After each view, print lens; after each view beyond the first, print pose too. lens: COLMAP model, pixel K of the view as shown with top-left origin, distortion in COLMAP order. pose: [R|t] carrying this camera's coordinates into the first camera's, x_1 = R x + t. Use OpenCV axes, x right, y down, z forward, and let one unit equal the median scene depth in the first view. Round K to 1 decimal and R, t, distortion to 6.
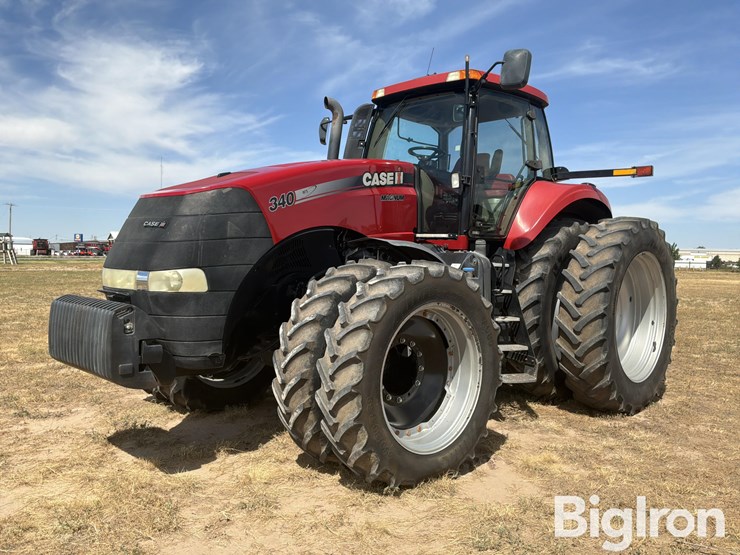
lens RADIAL K [[619.8, 0, 370.0], [0, 619.8, 277.5], [0, 0, 1]] dist [0.074088, -0.140753]
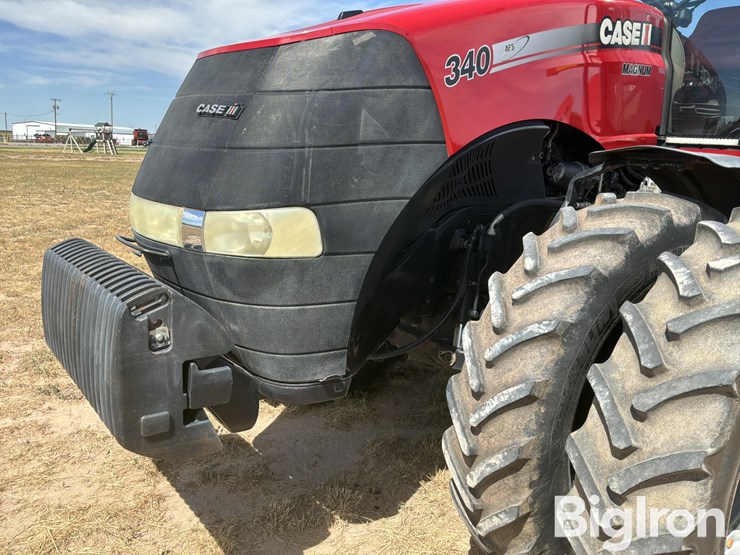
lens RADIAL K [[635.7, 0, 368.6], [0, 635.7, 291.9], [0, 0, 1]] dist [0.158121, -0.338072]
pose [[0.988289, 0.056146, -0.141891, -0.150838], [-0.030451, 0.983711, 0.177159, -0.038853], [0.149527, -0.170763, 0.973900, 0.509580]]
